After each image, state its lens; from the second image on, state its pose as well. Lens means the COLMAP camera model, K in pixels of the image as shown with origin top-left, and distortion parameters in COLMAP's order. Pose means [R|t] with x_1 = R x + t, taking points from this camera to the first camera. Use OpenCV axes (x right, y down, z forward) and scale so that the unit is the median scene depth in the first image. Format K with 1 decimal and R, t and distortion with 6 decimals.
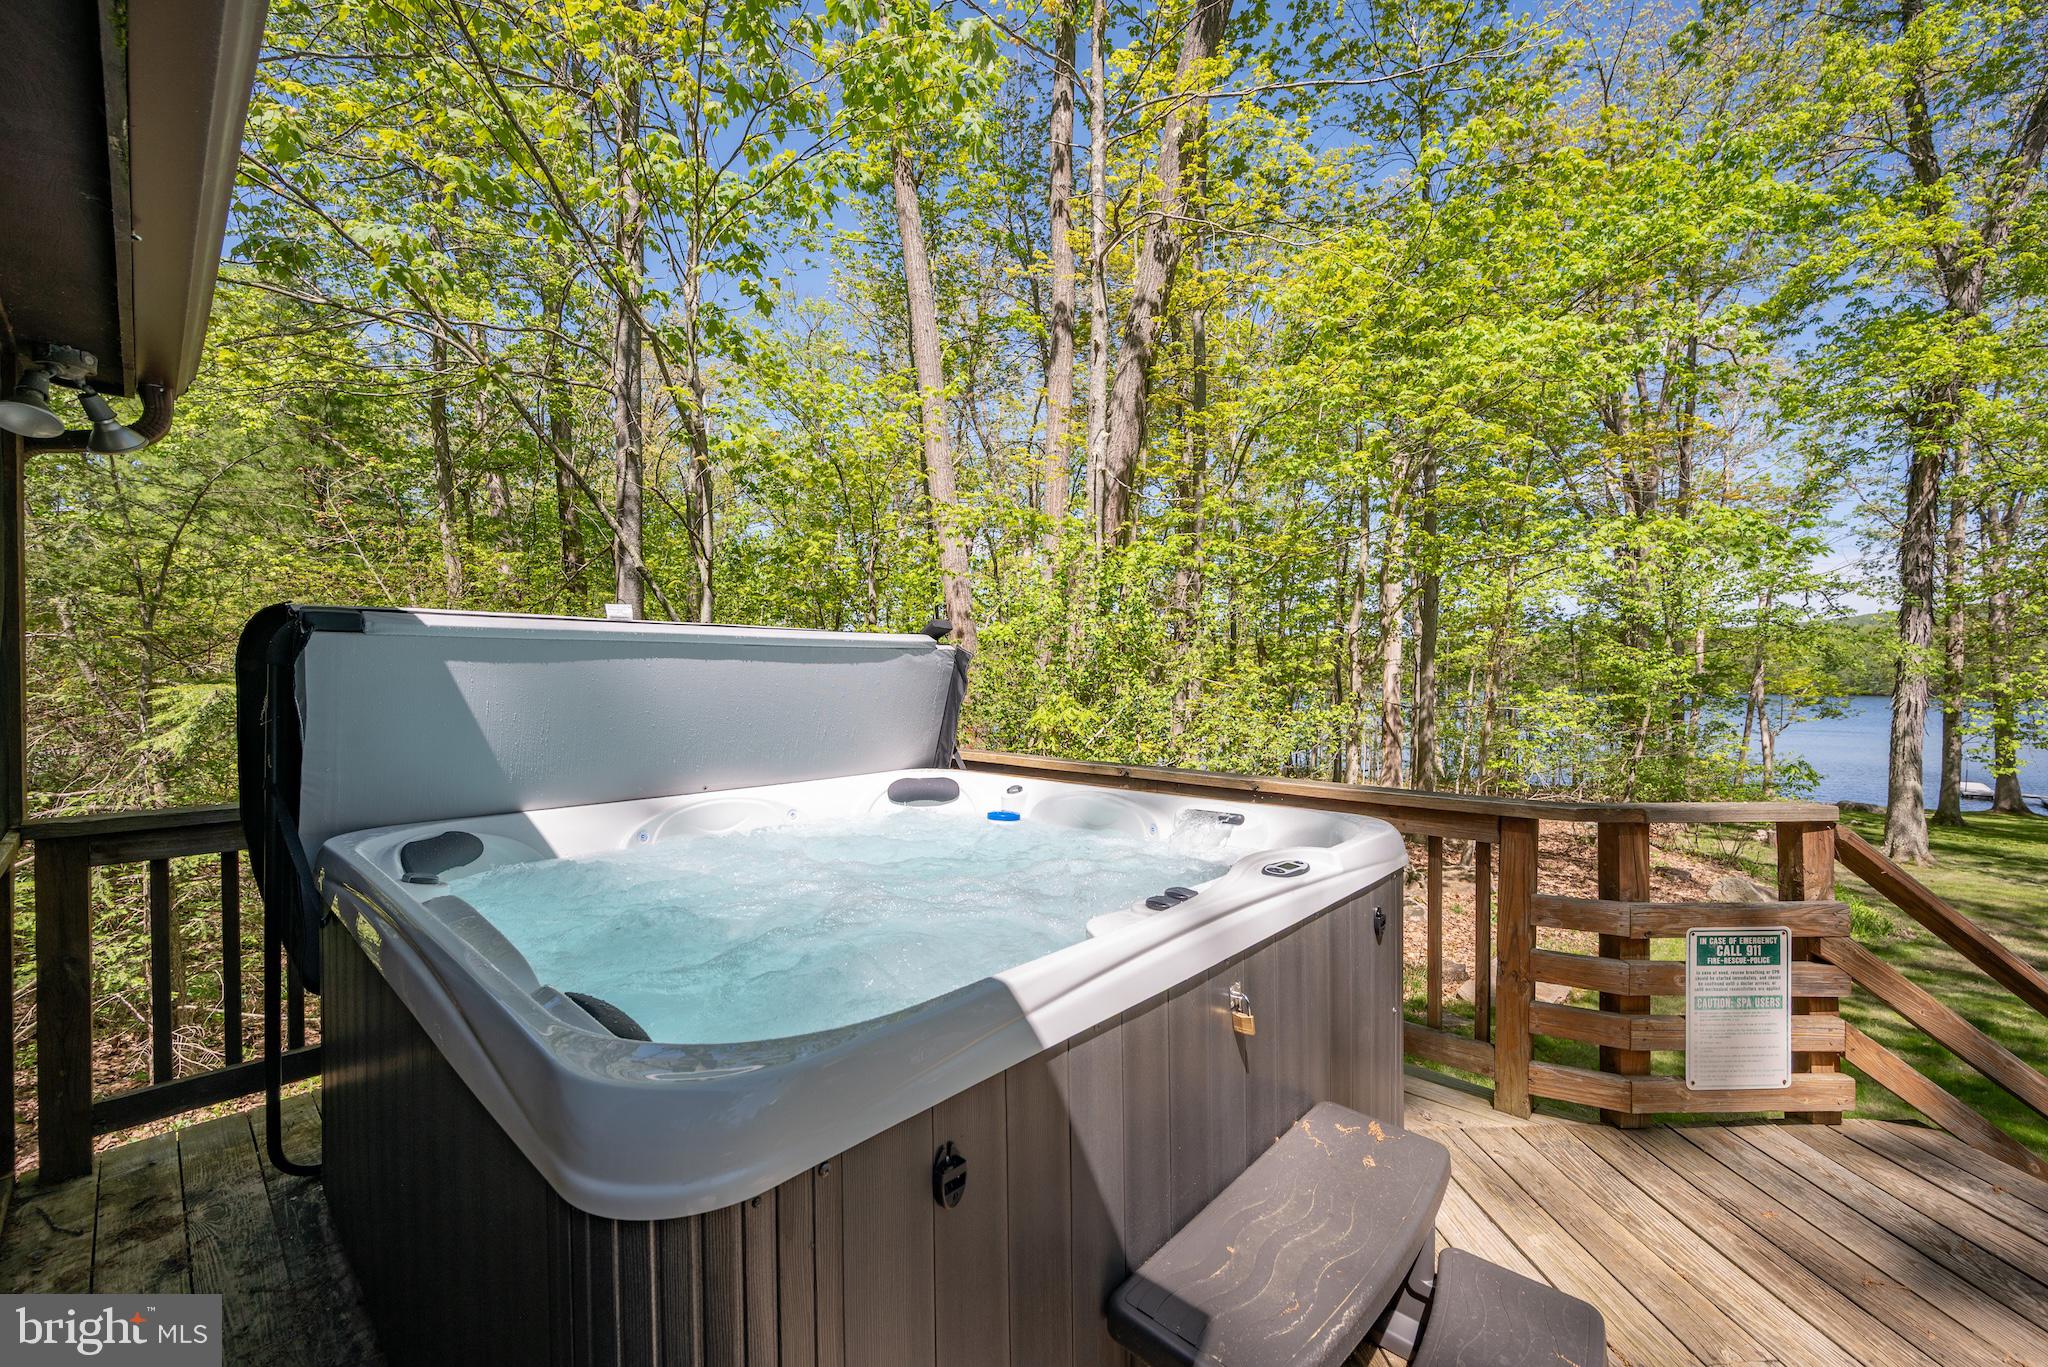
lens RADIAL K [[823.3, 0, 1032.7], [0, 823.3, 682.9], [0, 0, 1]] dist [-0.001769, -0.000173]
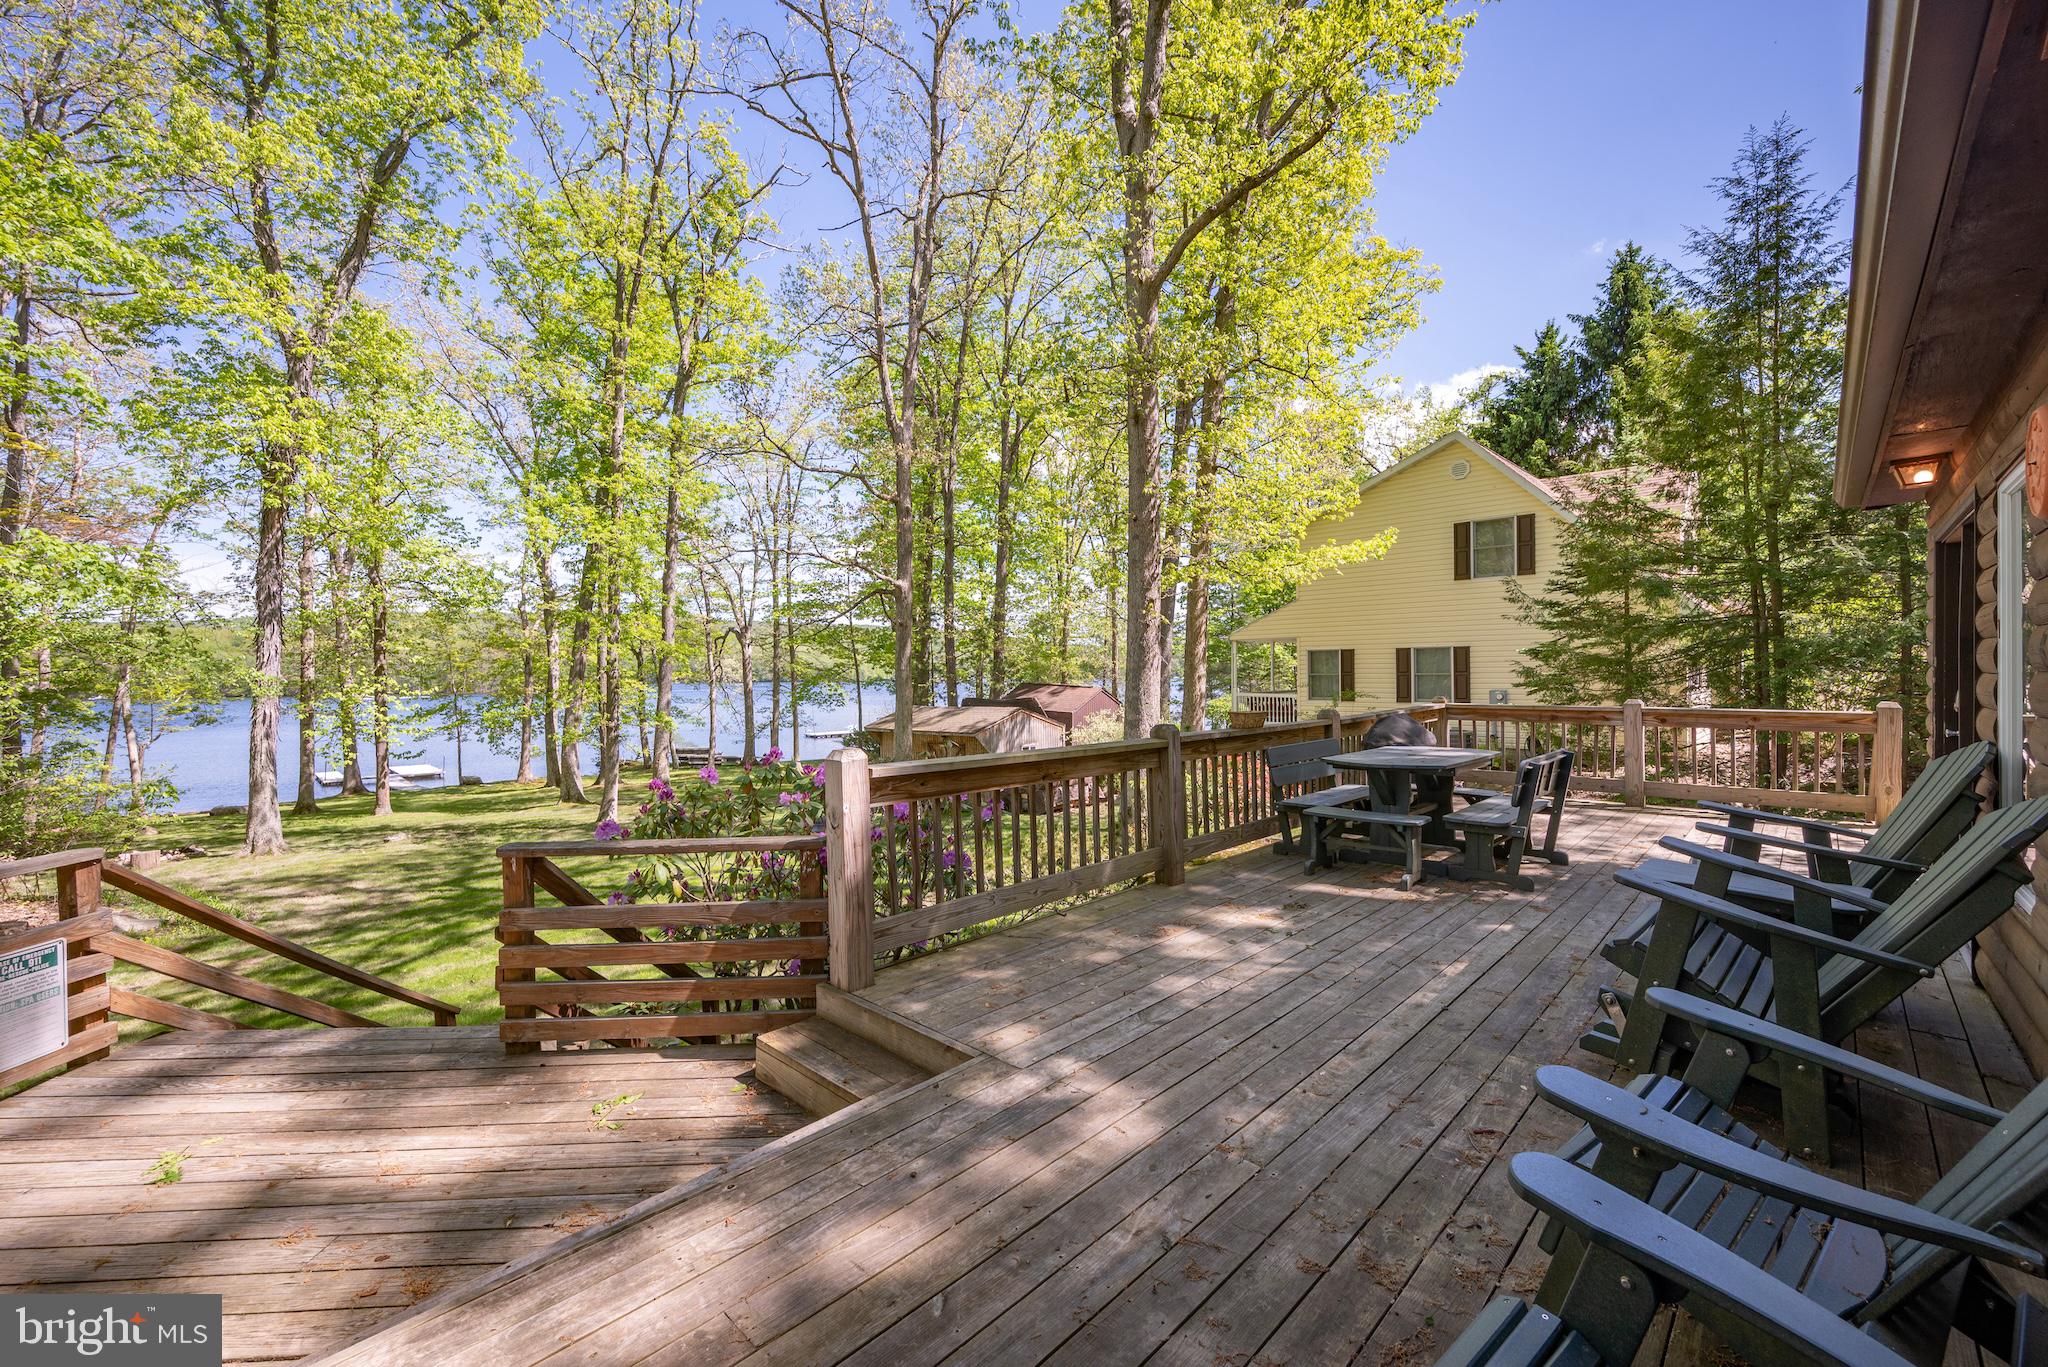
lens RADIAL K [[823.3, 0, 1041.4], [0, 823.3, 674.5], [0, 0, 1]] dist [-0.001769, -0.000173]
pose [[0.011487, -0.005926, 0.999916, -0.065377], [0.016989, 0.999839, 0.005730, -0.018917], [-0.999790, 0.016921, 0.011586, -0.096239]]
